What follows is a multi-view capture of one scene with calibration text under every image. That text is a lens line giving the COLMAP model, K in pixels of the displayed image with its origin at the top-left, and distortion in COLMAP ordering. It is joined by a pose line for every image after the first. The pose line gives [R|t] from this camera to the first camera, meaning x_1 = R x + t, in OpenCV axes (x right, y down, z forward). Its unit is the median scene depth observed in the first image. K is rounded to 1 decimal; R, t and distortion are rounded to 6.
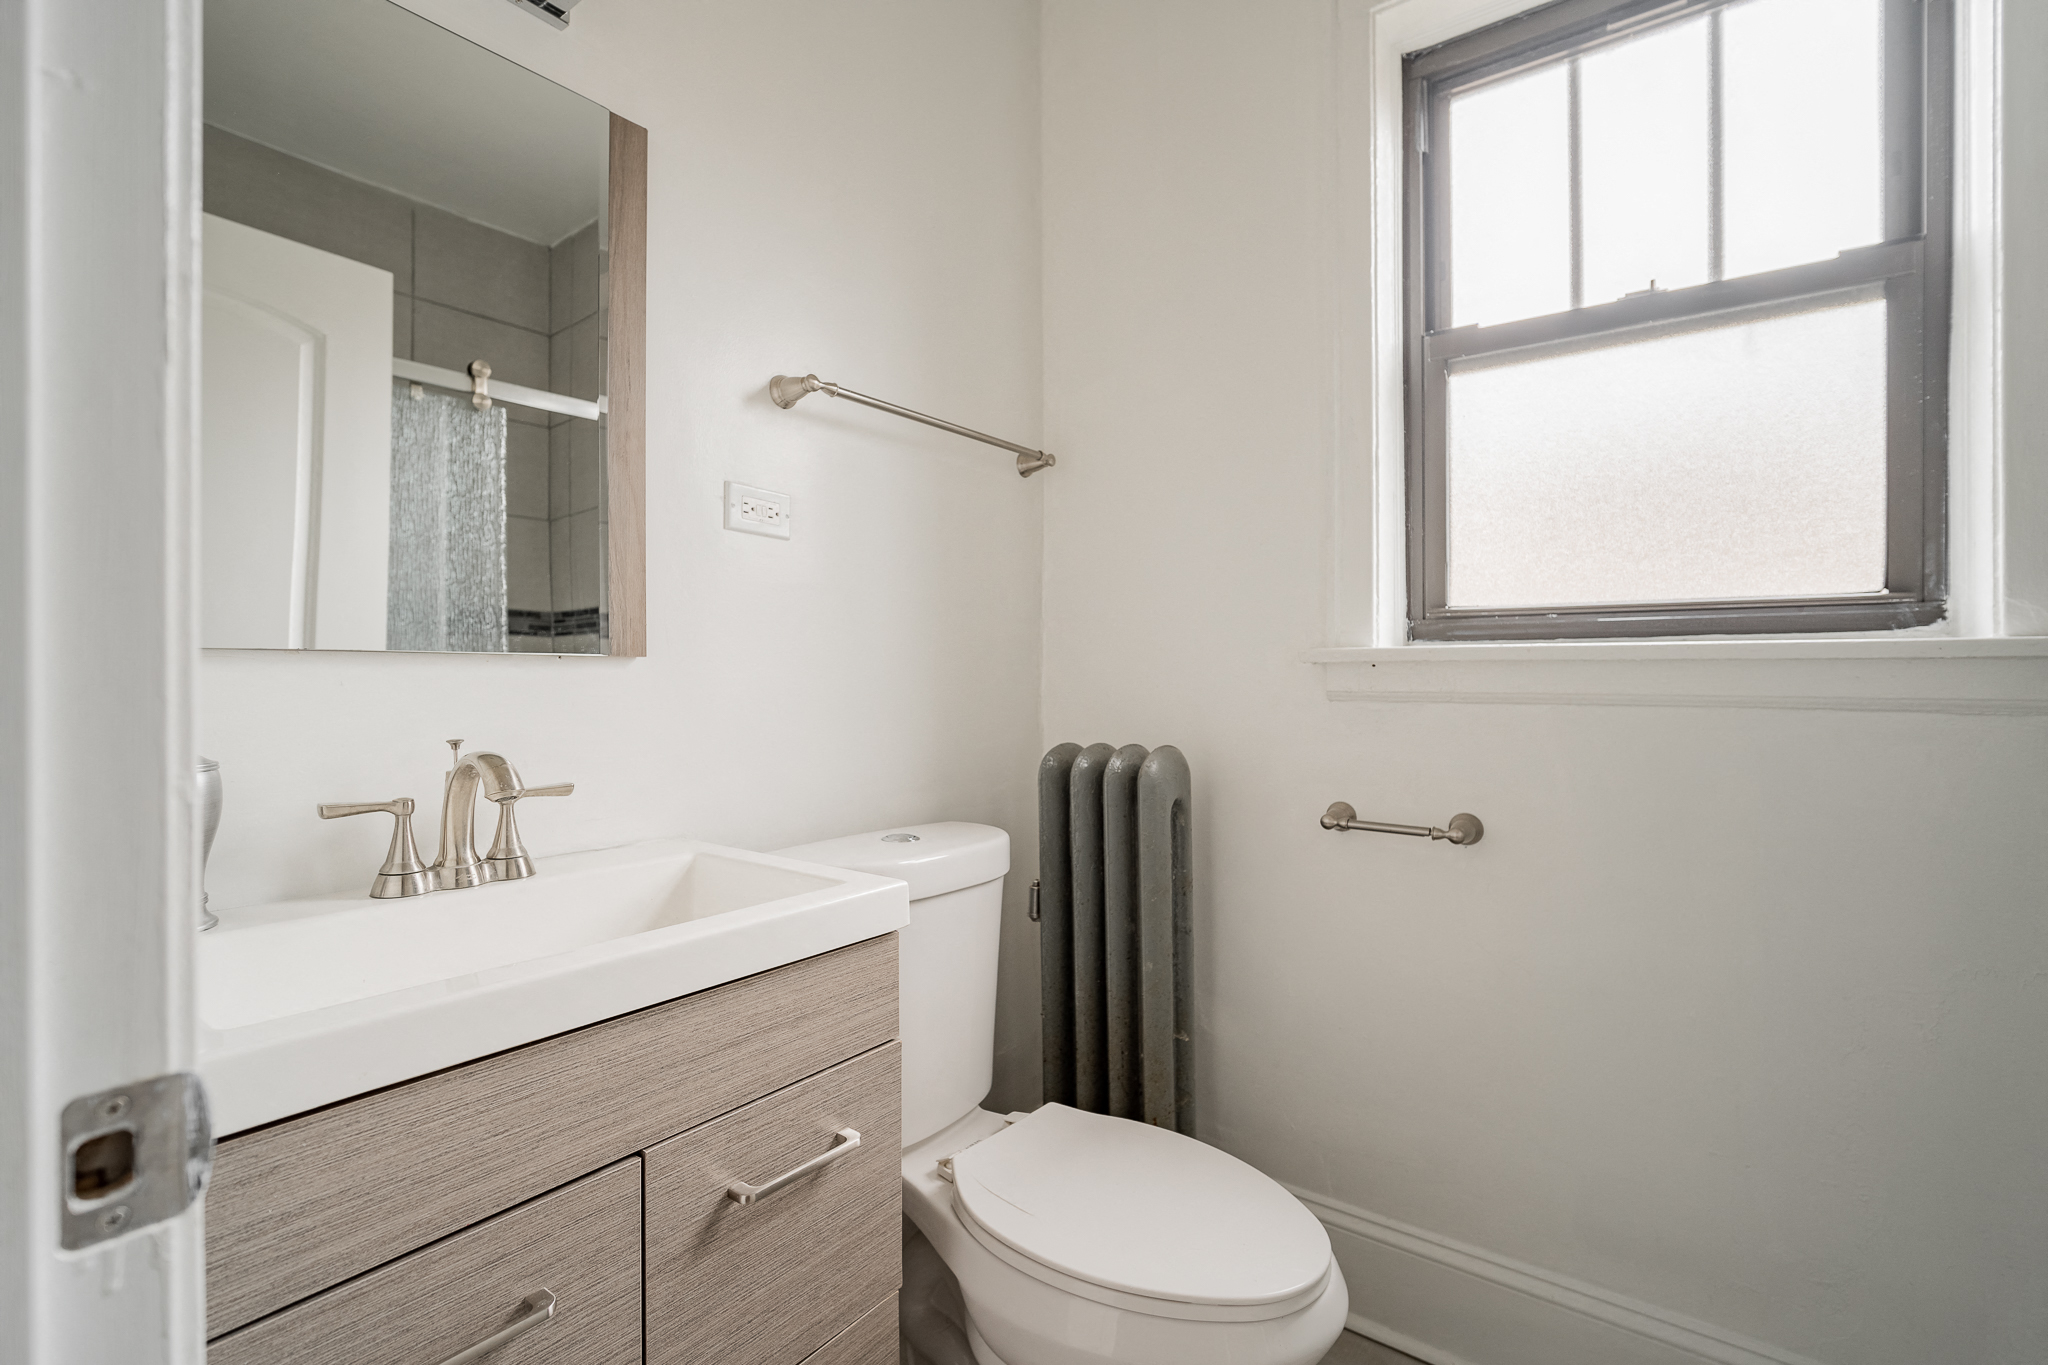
lens RADIAL K [[942.9, 0, 992.5], [0, 942.9, 672.6], [0, 0, 1]] dist [-0.012178, 0.000745]
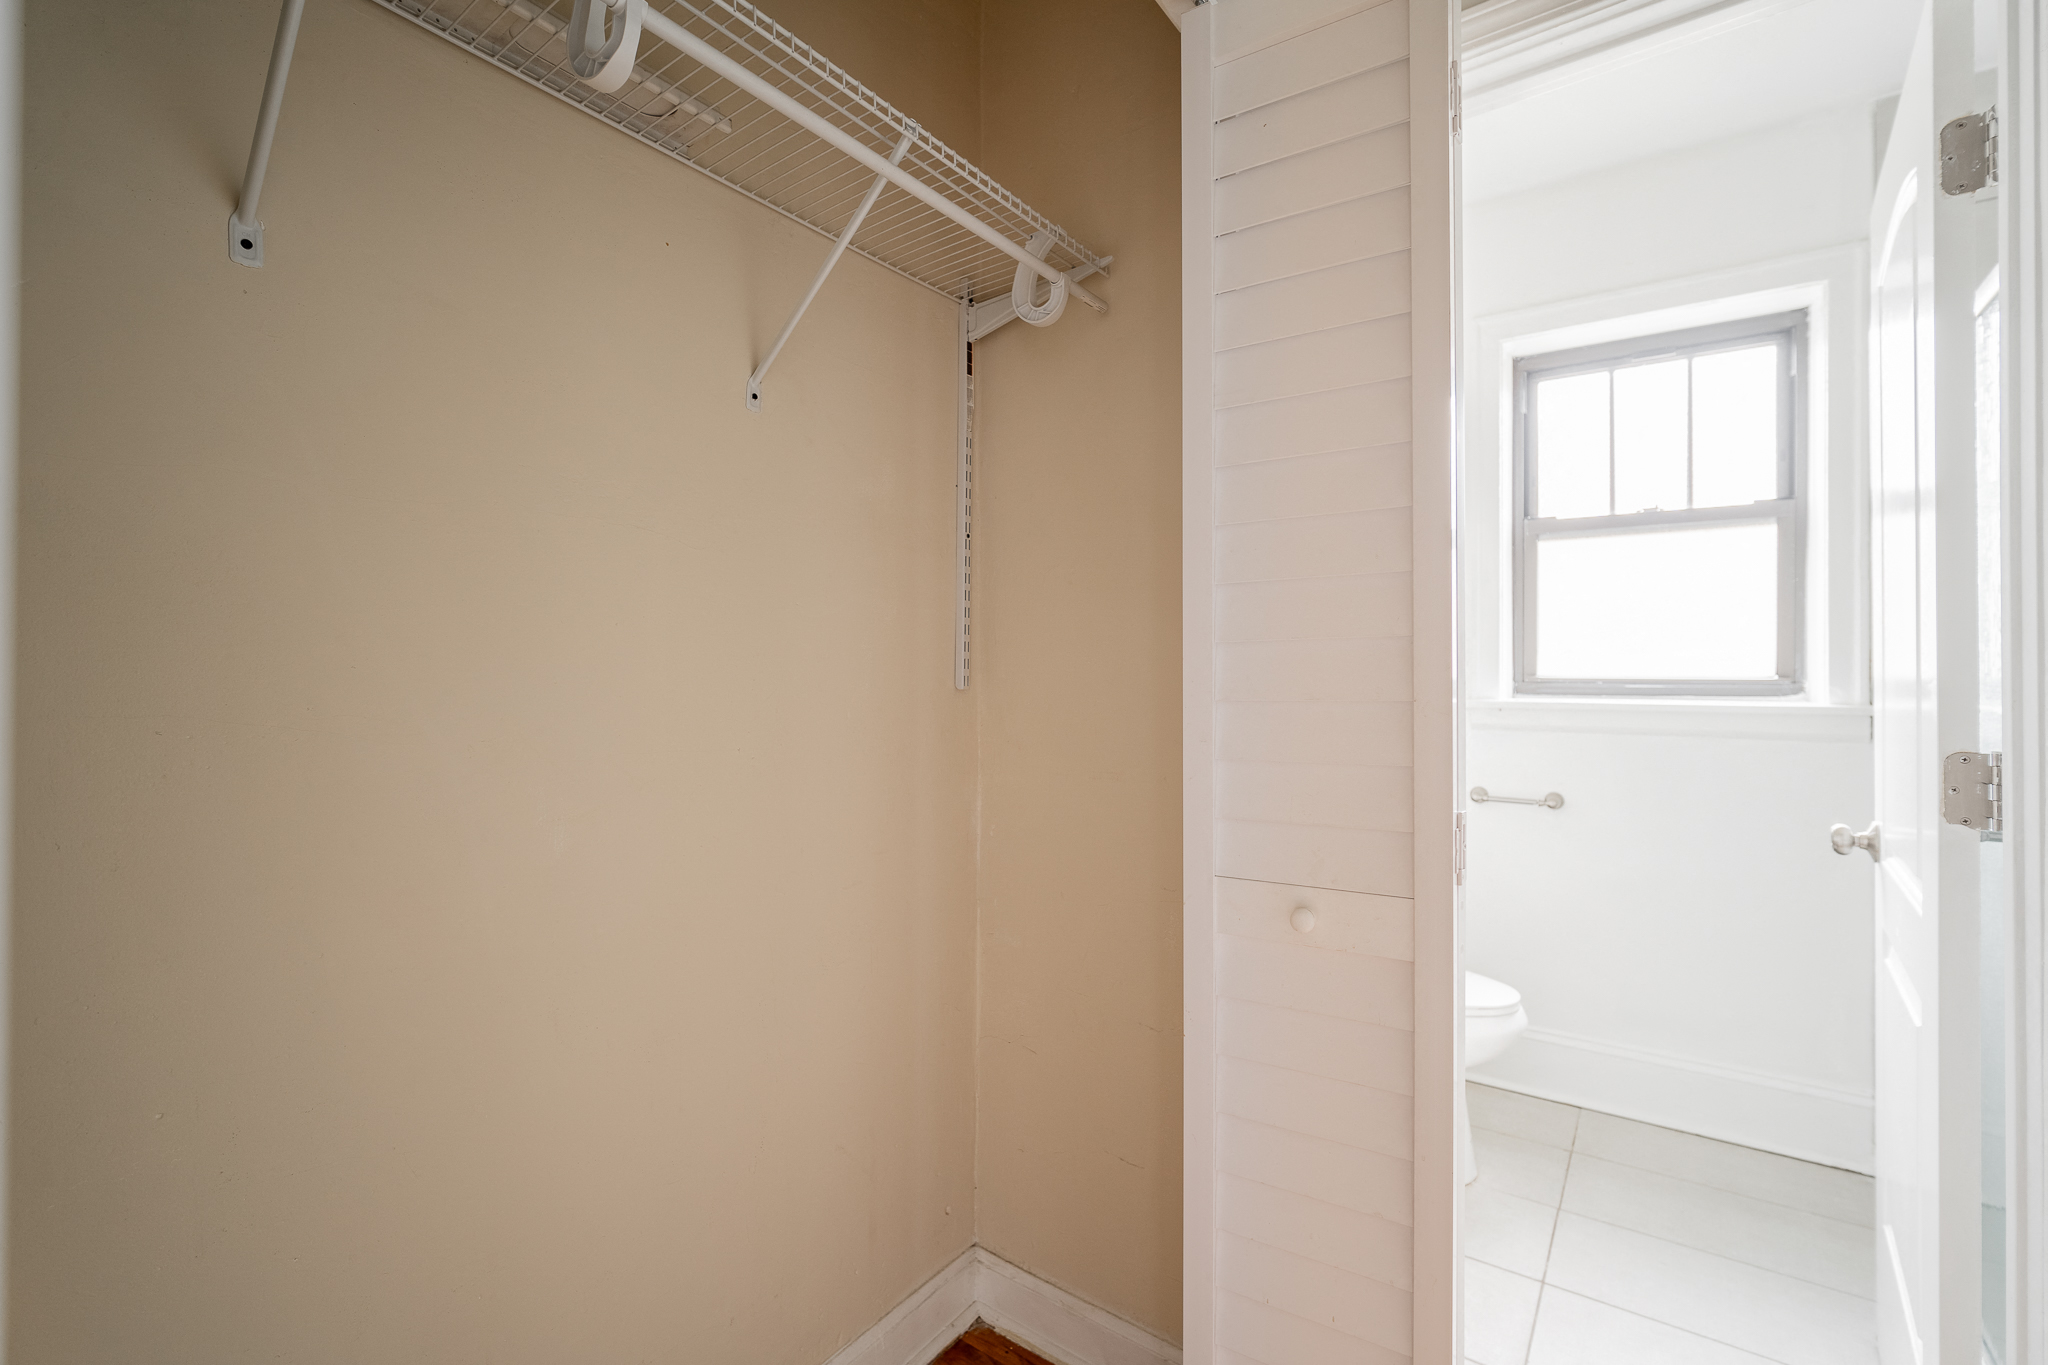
lens RADIAL K [[898.7, 0, 1020.7], [0, 898.7, 678.2], [0, 0, 1]] dist [-0.006465, 0.000558]
pose [[0.998709, 0.003788, 0.050651, -0.725142], [-0.003615, 0.999987, -0.003490, -0.071468], [-0.050664, 0.003302, 0.998710, -0.799974]]
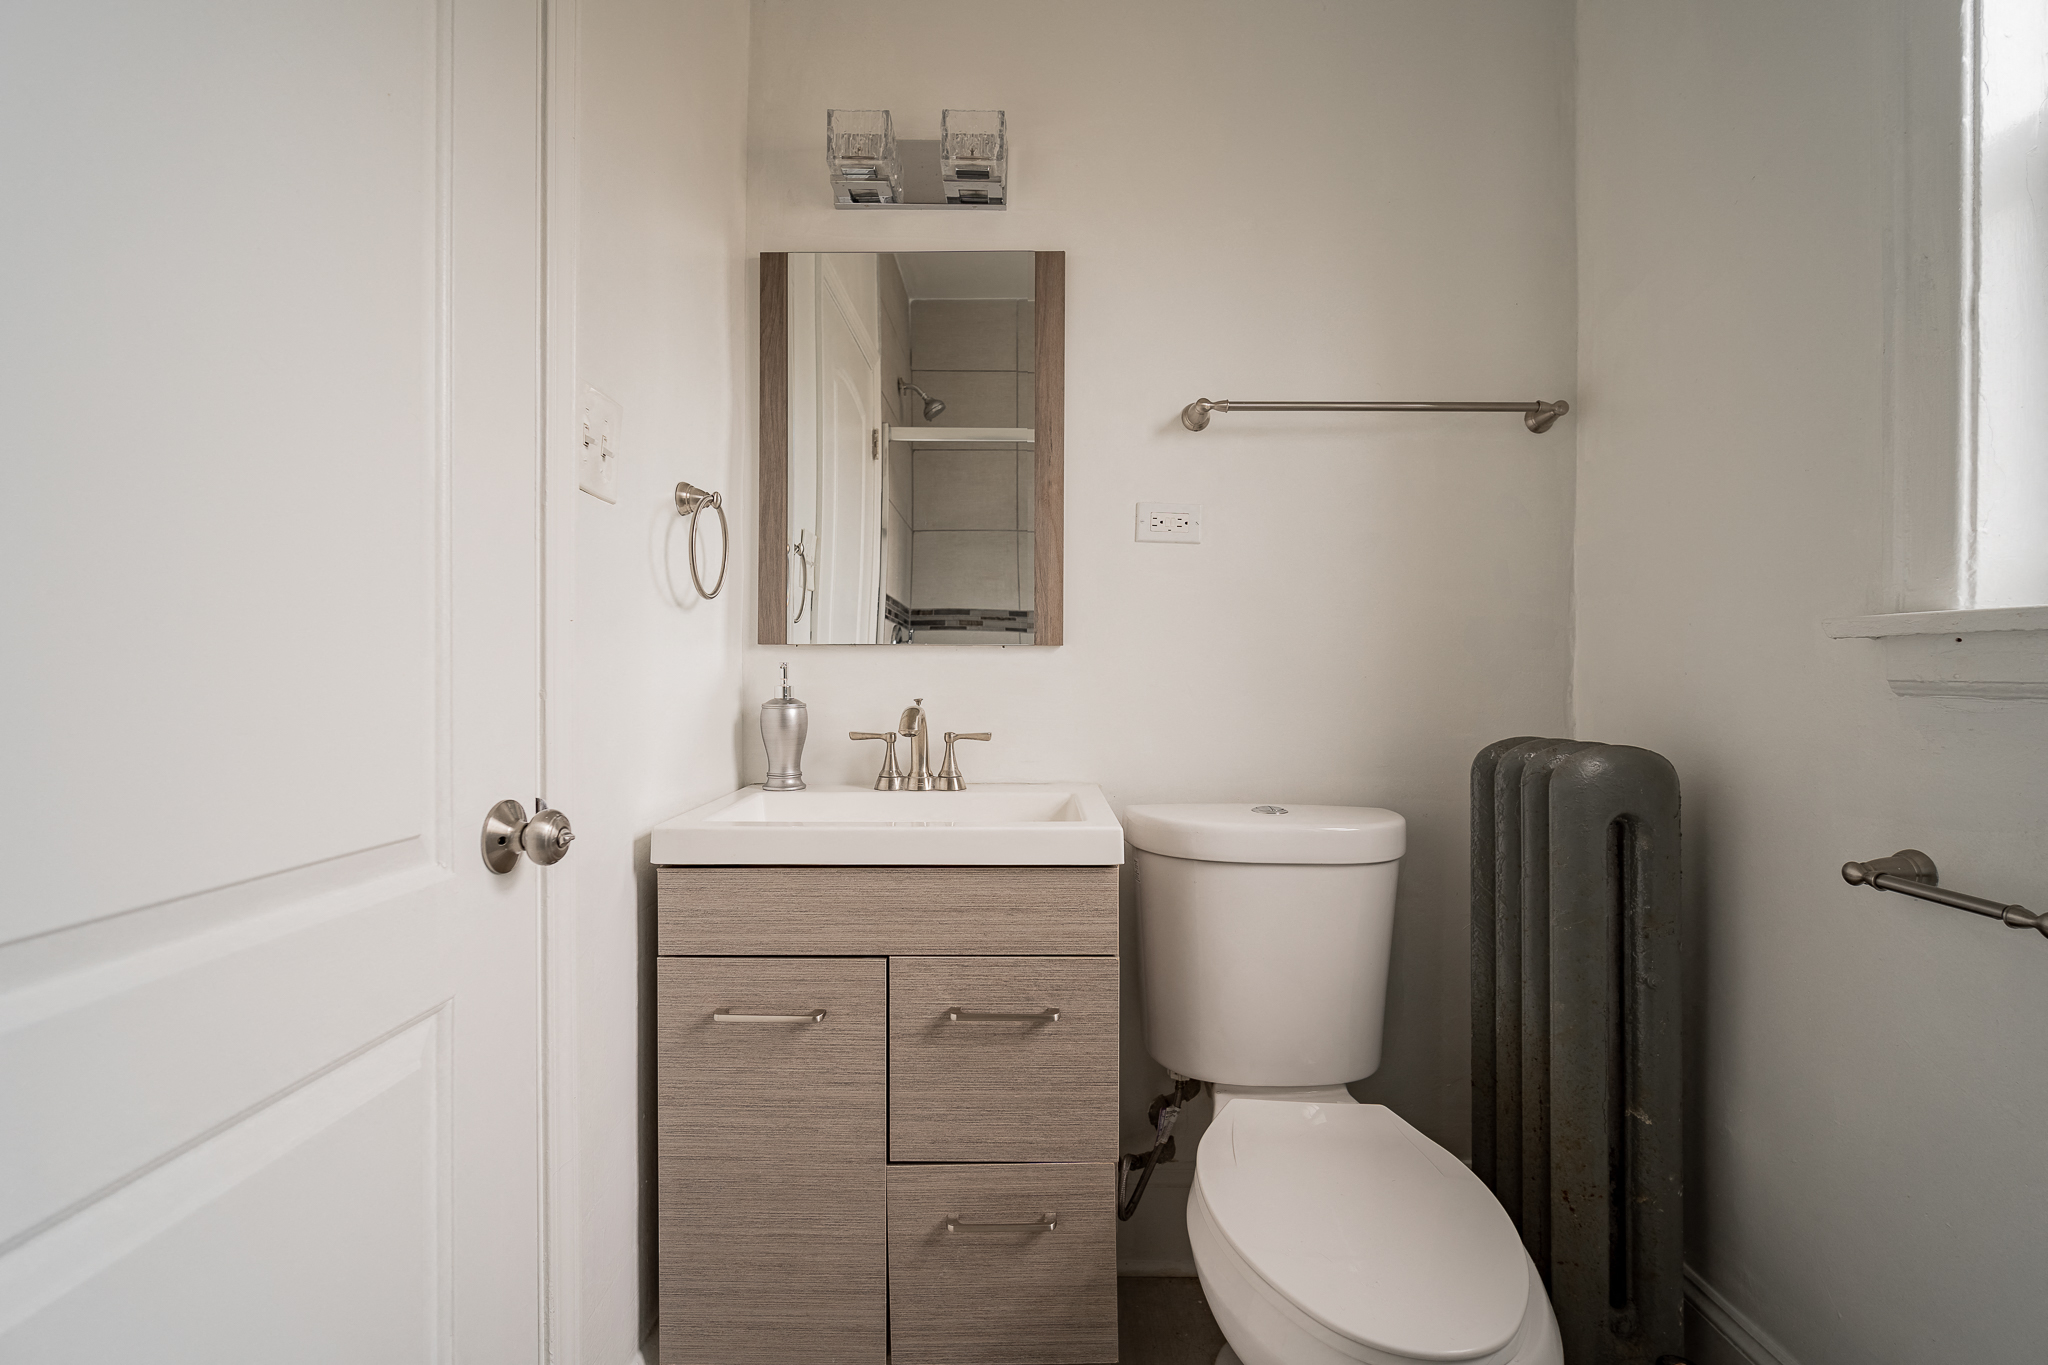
lens RADIAL K [[905.3, 0, 1024.0], [0, 905.3, 682.5], [0, 0, 1]] dist [-0.015284, -0.000335]
pose [[0.597763, 0.012963, -0.801568, 0.621346], [-0.001657, 0.999887, 0.014935, 0.016413], [0.801671, -0.007599, 0.597717, 0.175835]]
